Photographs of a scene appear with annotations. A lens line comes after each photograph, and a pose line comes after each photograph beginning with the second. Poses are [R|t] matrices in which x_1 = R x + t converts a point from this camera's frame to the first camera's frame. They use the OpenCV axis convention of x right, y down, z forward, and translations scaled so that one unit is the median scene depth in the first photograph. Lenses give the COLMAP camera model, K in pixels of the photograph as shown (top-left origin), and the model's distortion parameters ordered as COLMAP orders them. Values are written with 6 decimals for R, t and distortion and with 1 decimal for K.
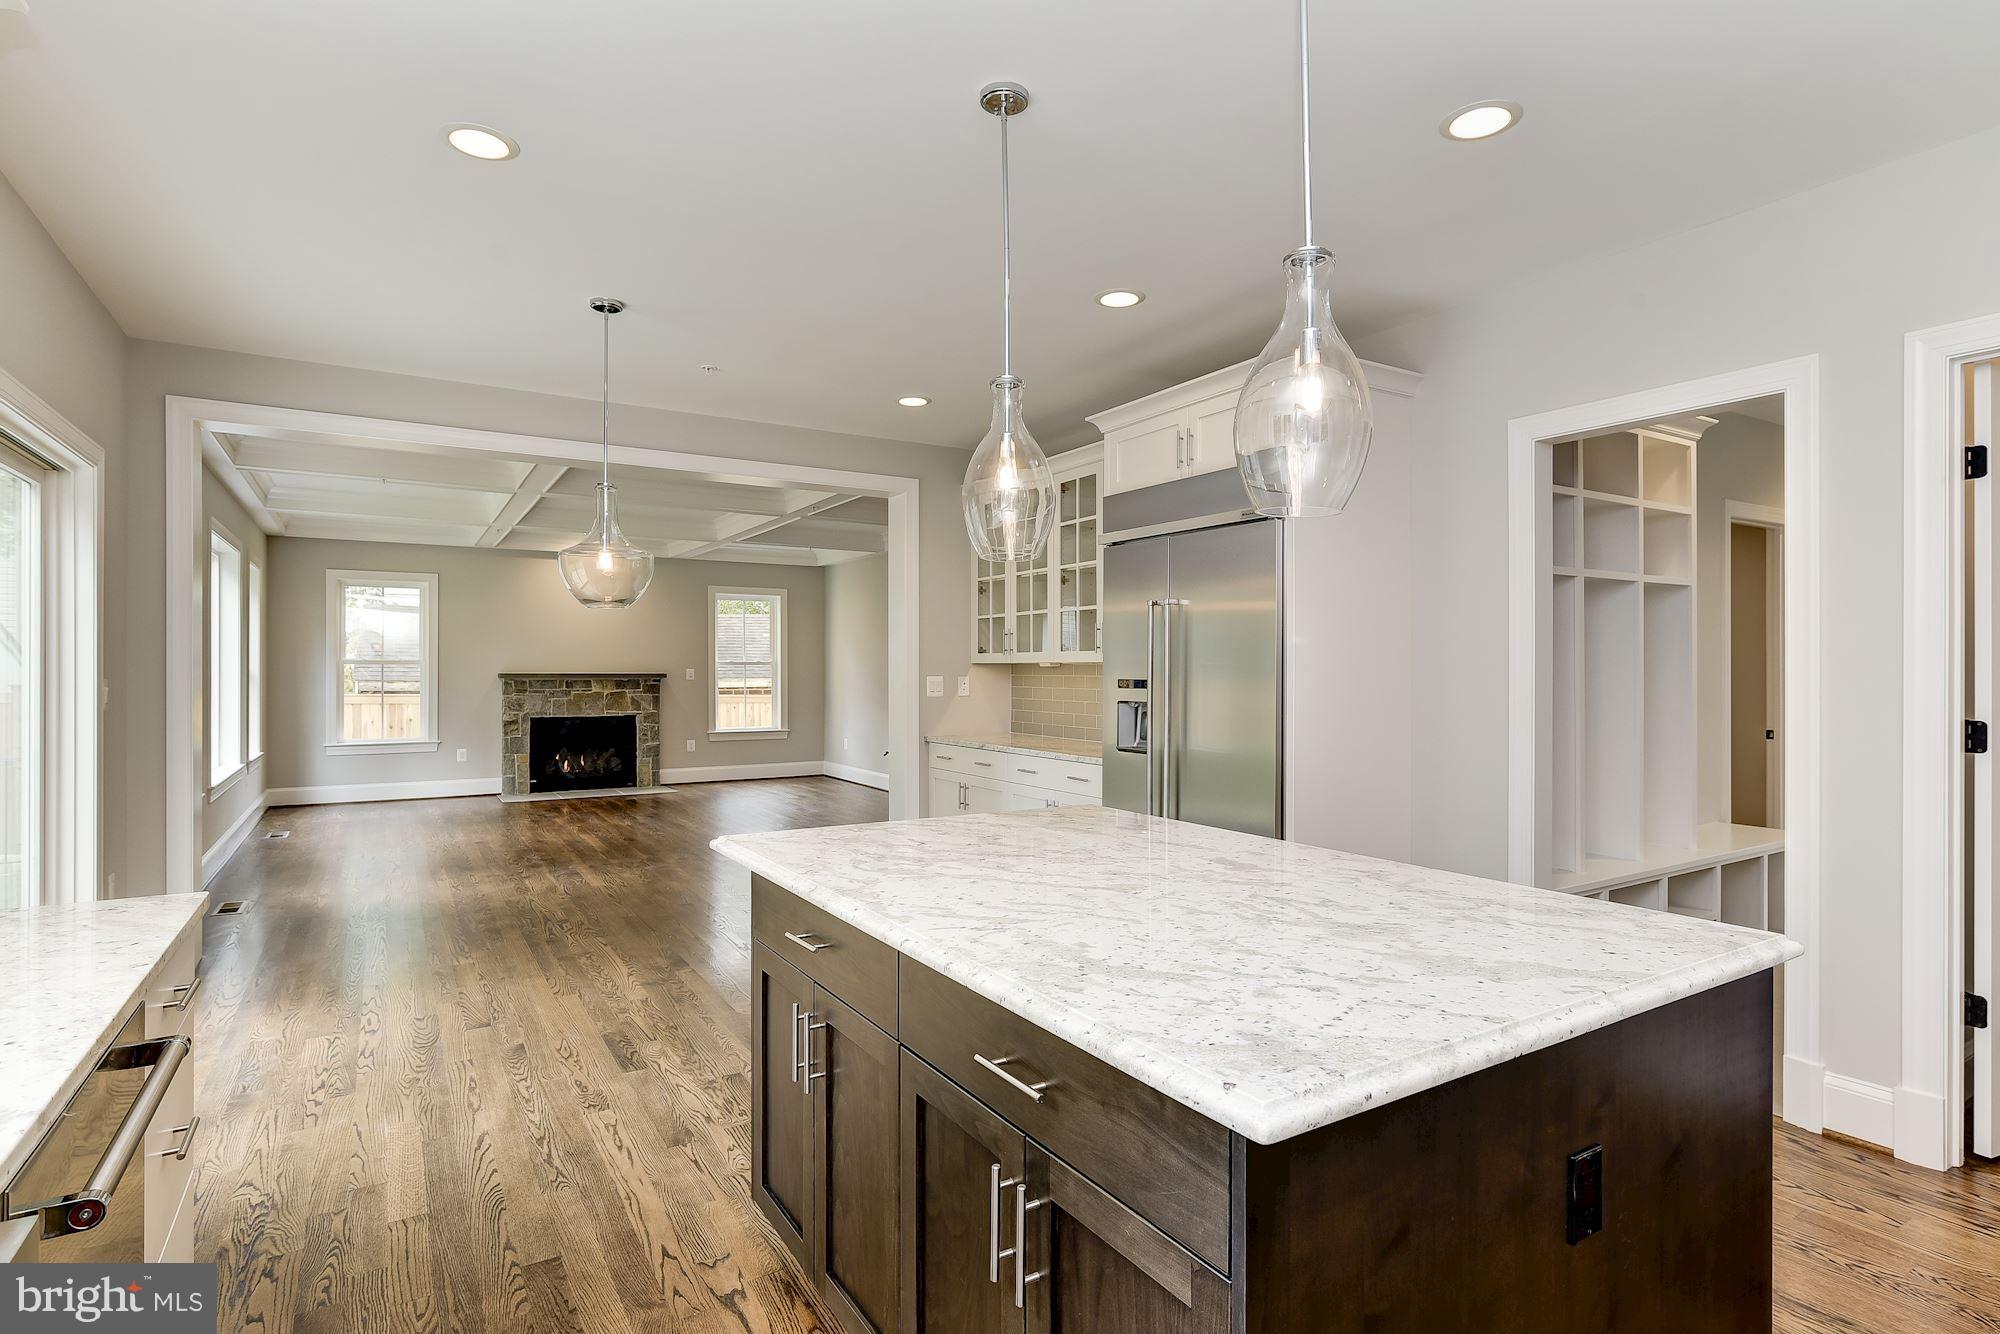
lens RADIAL K [[1016.8, 0, 1003.1], [0, 1016.8, 674.0], [0, 0, 1]] dist [-0.007493, 0.003593]
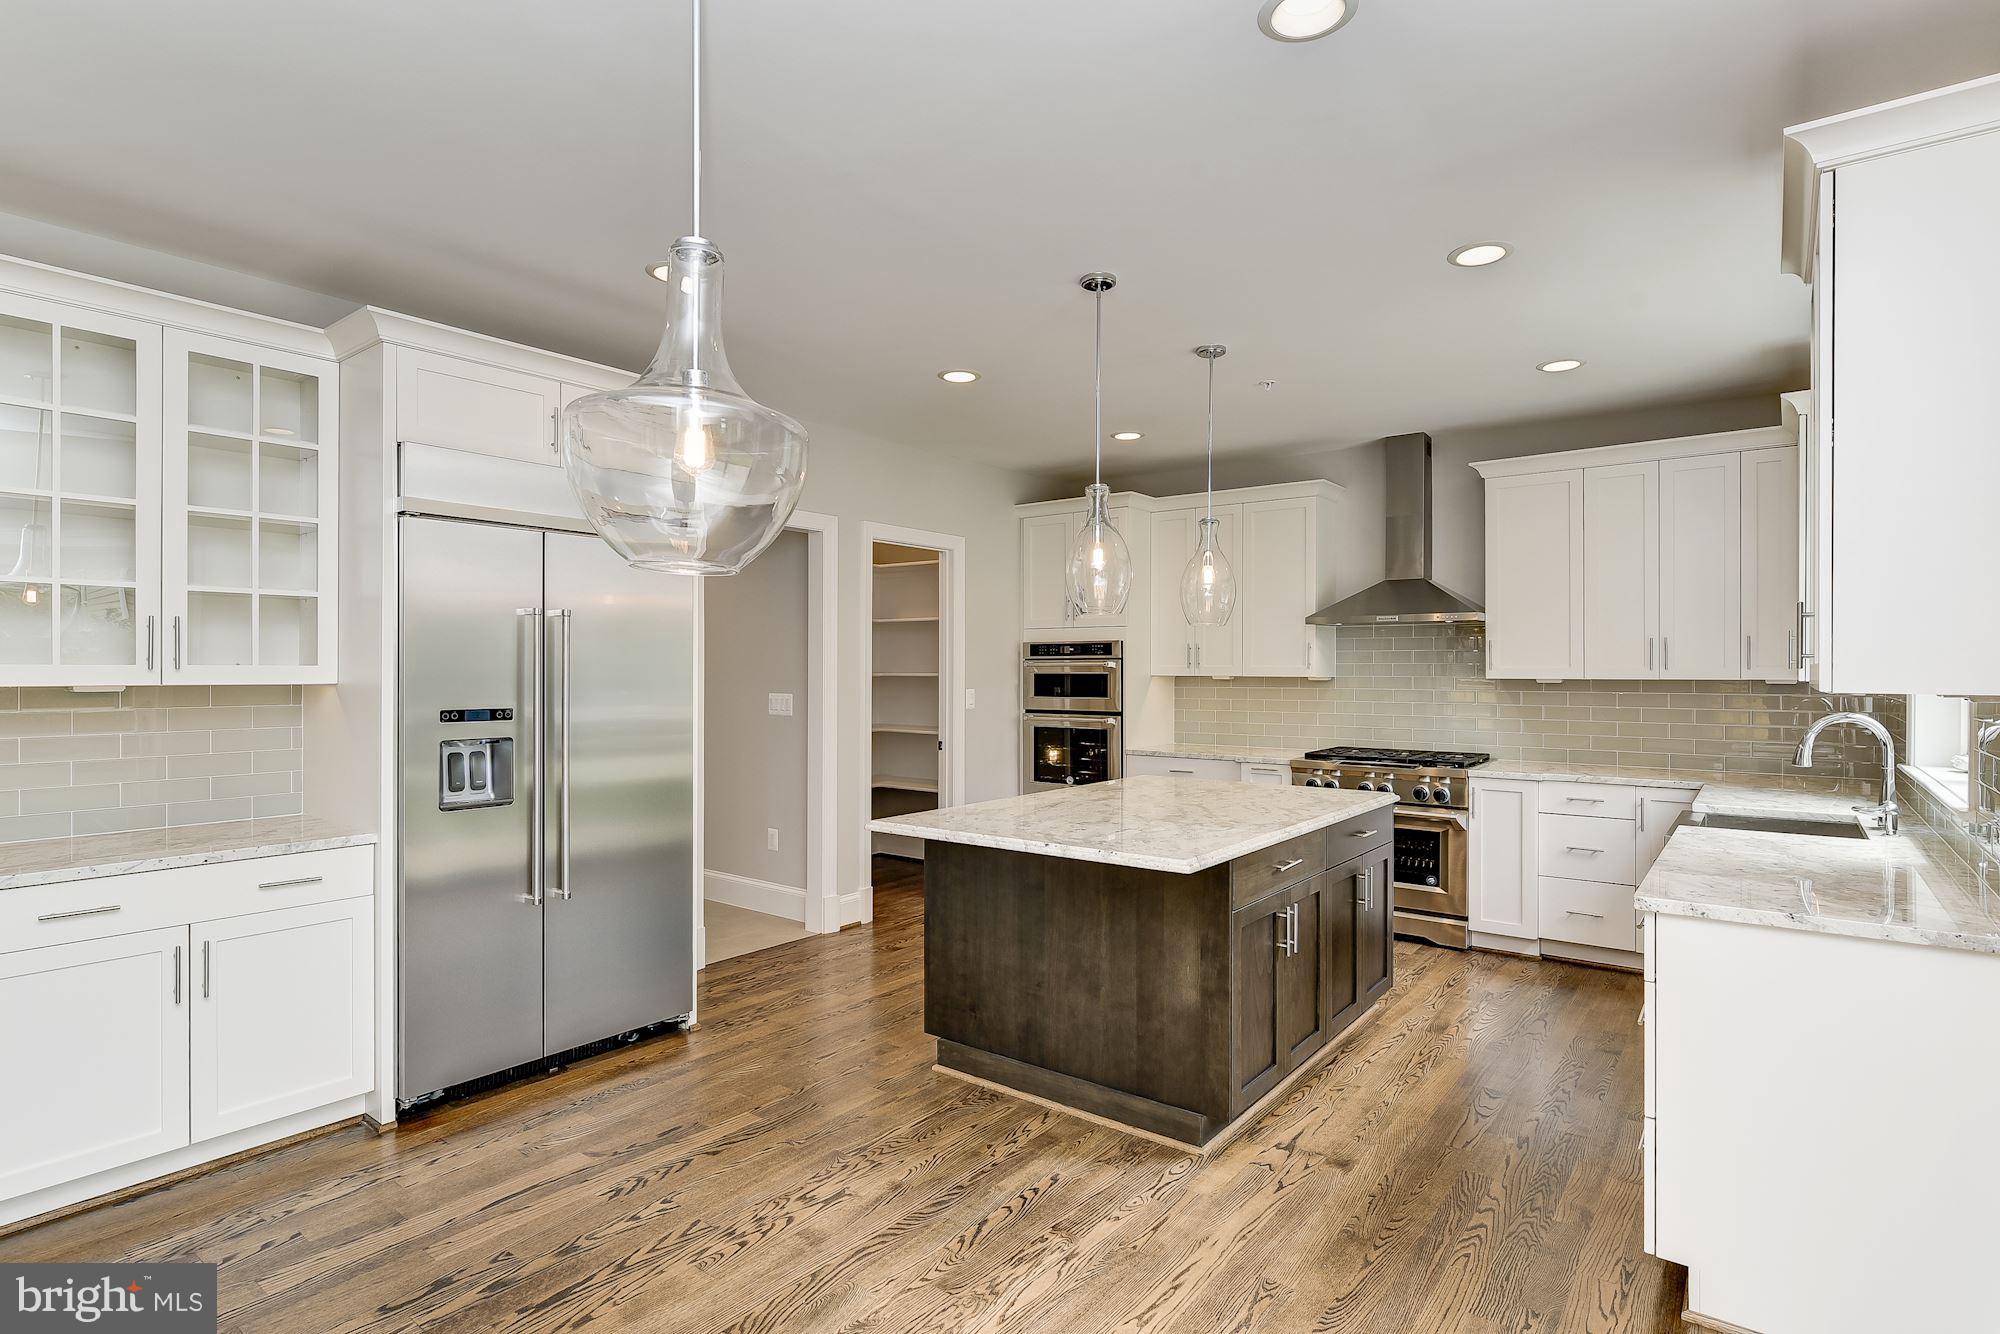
lens RADIAL K [[1016.8, 0, 1004.4], [0, 1016.8, 671.3], [0, 0, 1]] dist [-0.007493, 0.003593]
pose [[-0.361667, -0.003982, 0.932299, -0.647304], [0.002989, 0.999981, 0.005430, -0.023310], [-0.932302, 0.004750, -0.361648, 0.843419]]
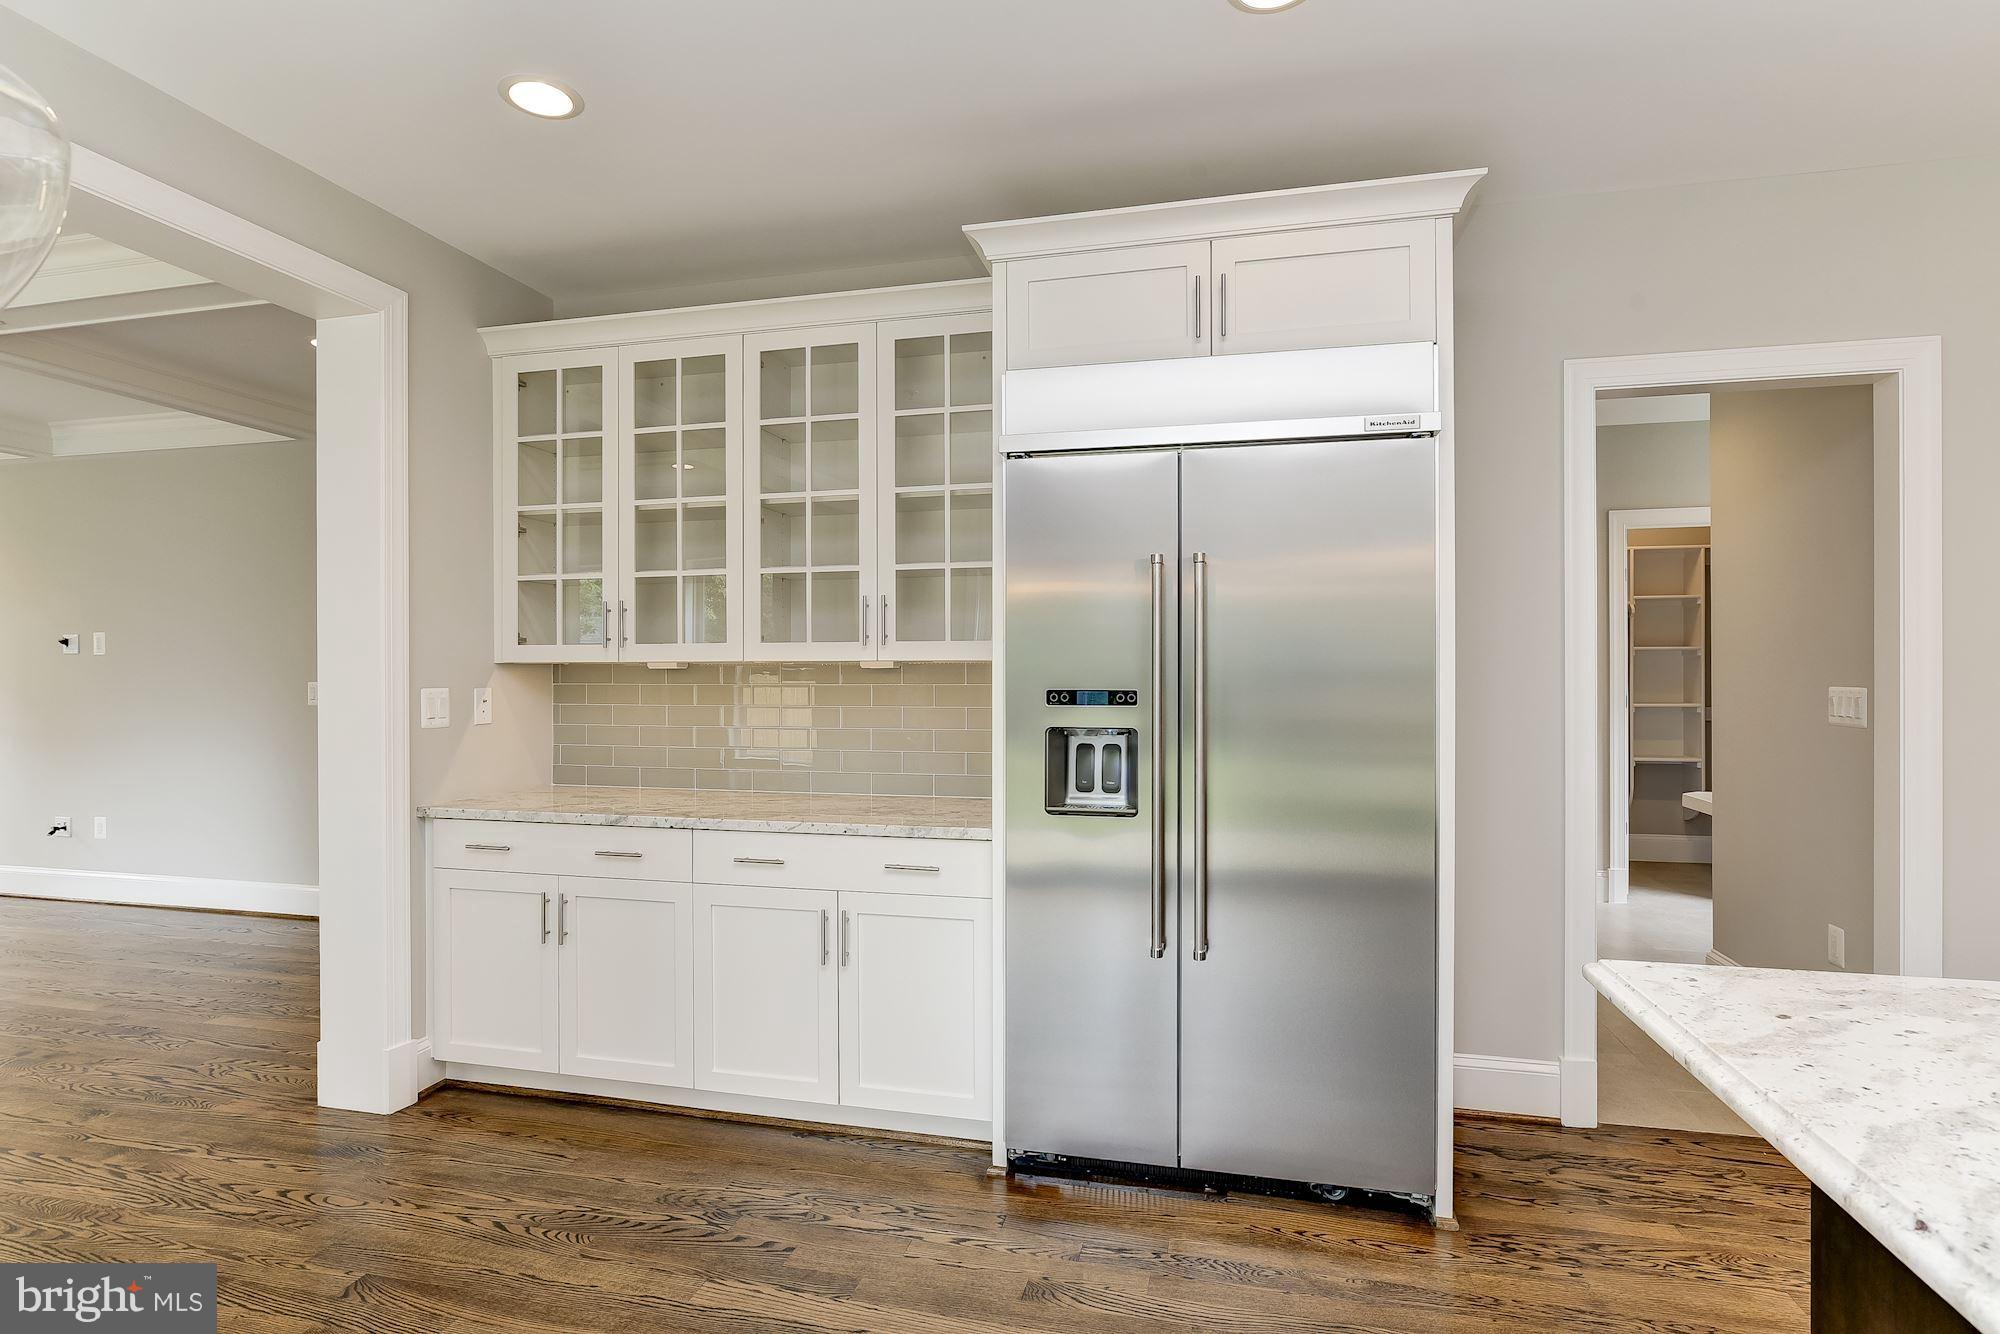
lens RADIAL K [[1016.8, 0, 985.9], [0, 1016.8, 667.8], [0, 0, 1]] dist [-0.007493, 0.003593]
pose [[0.708200, -0.003446, 0.706004, -0.304139], [0.007774, 0.999966, -0.002917, -0.005918], [-0.705969, 0.007554, 0.708202, 0.585394]]
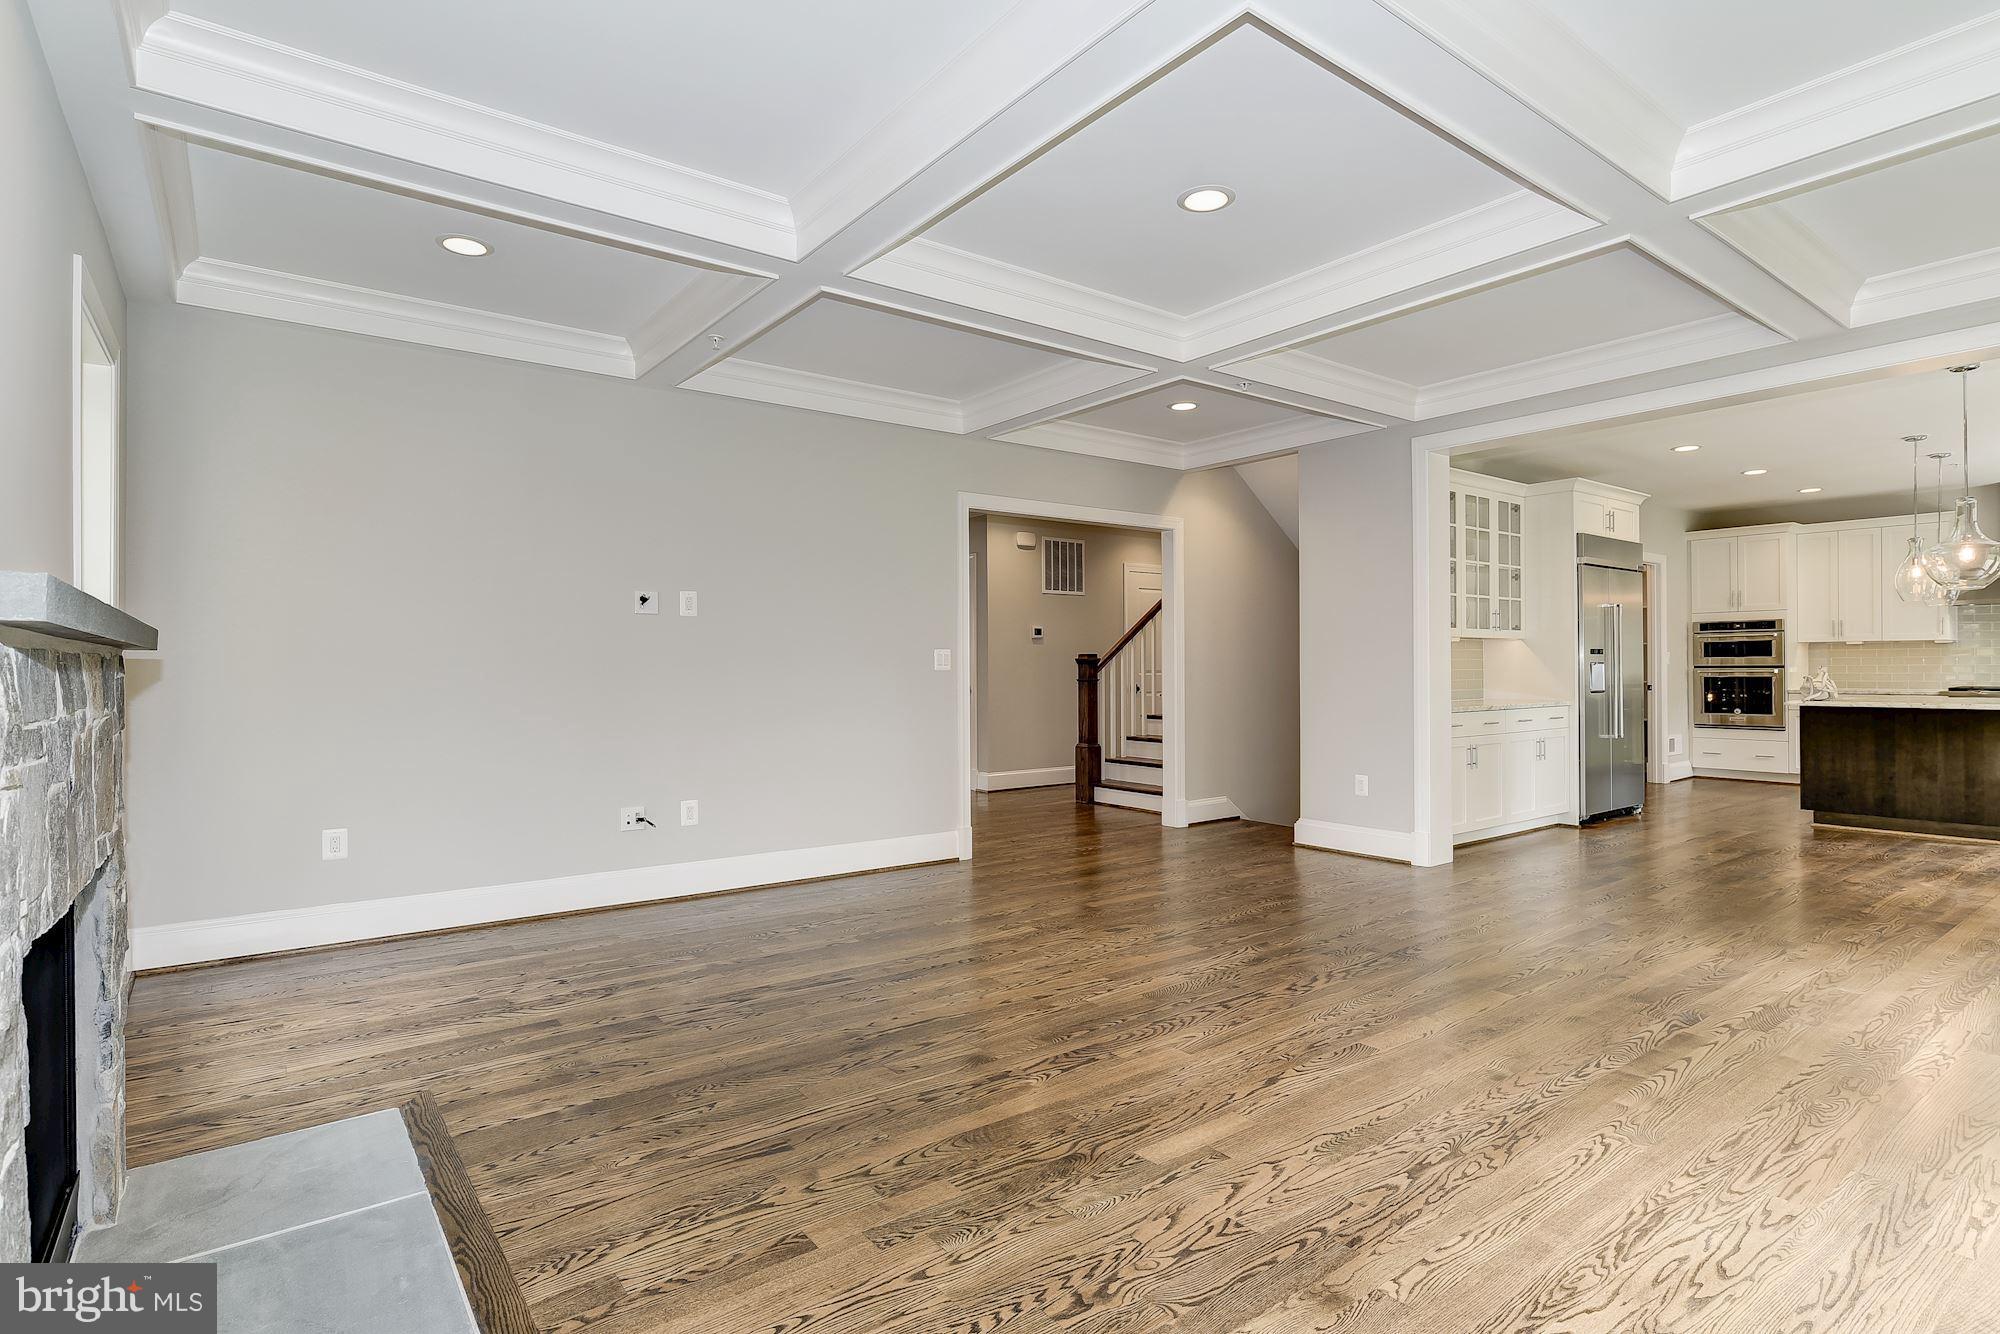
lens RADIAL K [[1016.8, 0, 997.5], [0, 1016.8, 660.6], [0, 0, 1]] dist [-0.007493, 0.003593]
pose [[-0.100889, 0.005184, 0.994884, -1.314615], [0.010117, 0.999940, -0.004184, 0.019369], [-0.994846, 0.009643, -0.100935, 1.974253]]
